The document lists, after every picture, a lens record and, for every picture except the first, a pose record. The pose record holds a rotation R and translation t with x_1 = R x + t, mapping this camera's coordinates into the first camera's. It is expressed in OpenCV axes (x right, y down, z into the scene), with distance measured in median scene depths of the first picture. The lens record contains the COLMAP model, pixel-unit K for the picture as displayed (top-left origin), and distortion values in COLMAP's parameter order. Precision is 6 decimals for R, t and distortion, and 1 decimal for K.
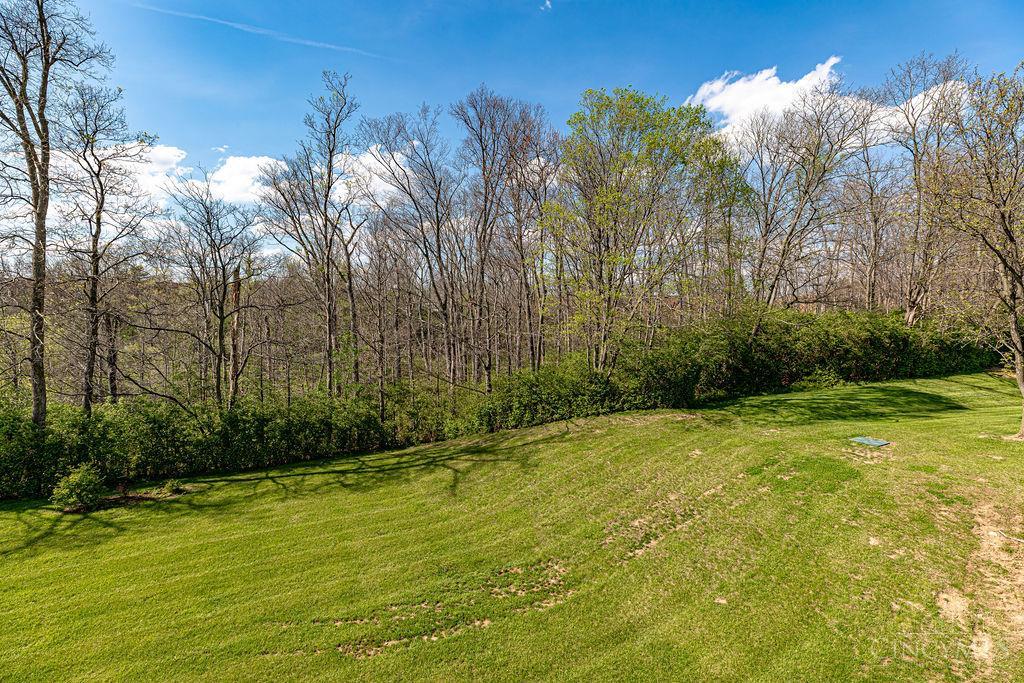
lens RADIAL K [[468.0, 0, 510.5], [0, 468.0, 341.0], [0, 0, 1]] dist [-0.012705, 0.000711]
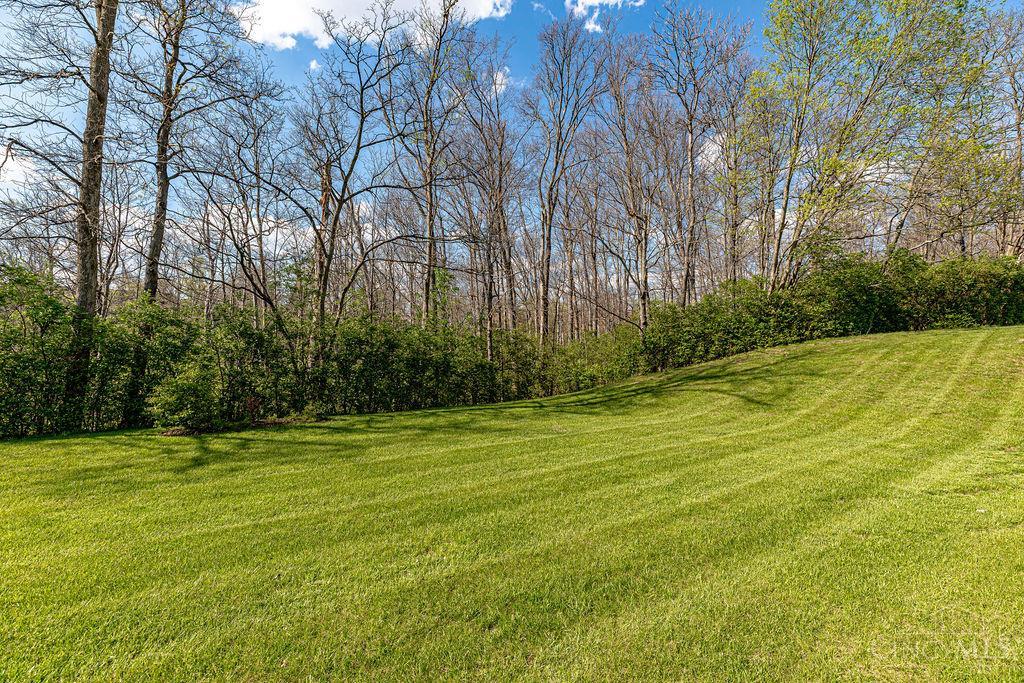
lens RADIAL K [[468.0, 0, 513.0], [0, 468.0, 341.8], [0, 0, 1]] dist [-0.012705, 0.000711]
pose [[0.983885, 0.008989, 0.178577, -0.458875], [0.001682, 0.998226, -0.059517, 0.203955], [-0.178795, 0.058859, 0.982124, 0.249891]]
